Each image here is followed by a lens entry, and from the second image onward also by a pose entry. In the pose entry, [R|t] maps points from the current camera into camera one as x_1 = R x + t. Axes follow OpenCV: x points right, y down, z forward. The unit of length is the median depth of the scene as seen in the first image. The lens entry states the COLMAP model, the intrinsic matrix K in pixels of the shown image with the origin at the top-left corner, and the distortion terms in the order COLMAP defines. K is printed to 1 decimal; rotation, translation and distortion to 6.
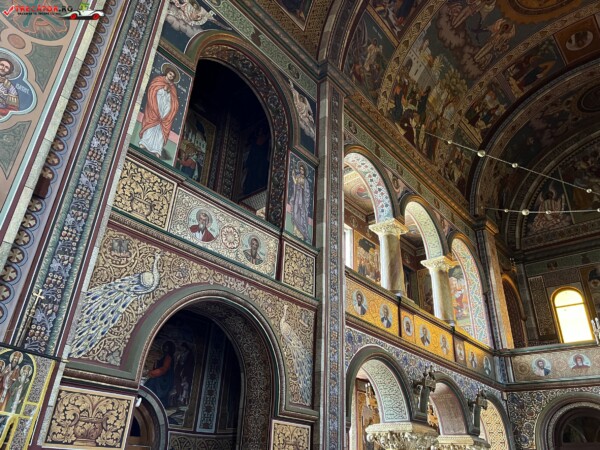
lens RADIAL K [[448.6, 0, 298.6], [0, 448.6, 231.8], [0, 0, 1]] dist [0.005380, -0.002874]
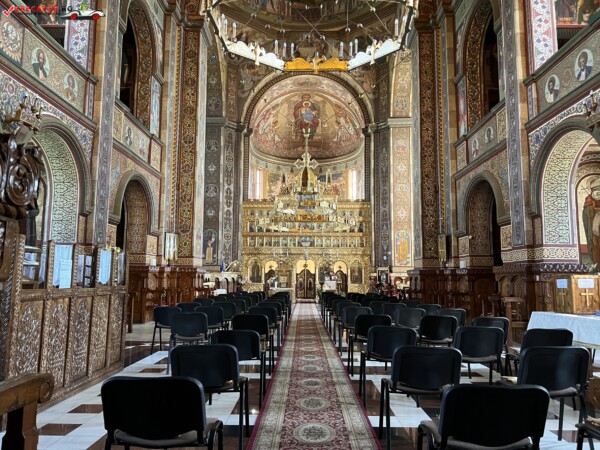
lens RADIAL K [[450.2, 0, 298.2], [0, 450.2, 227.7], [0, 0, 1]] dist [0.085790, -0.187665]
pose [[0.761756, 0.034164, 0.646963, -0.781385], [-0.285652, 0.914012, 0.288071, -0.360527], [-0.581491, -0.404246, 0.706013, -0.755983]]
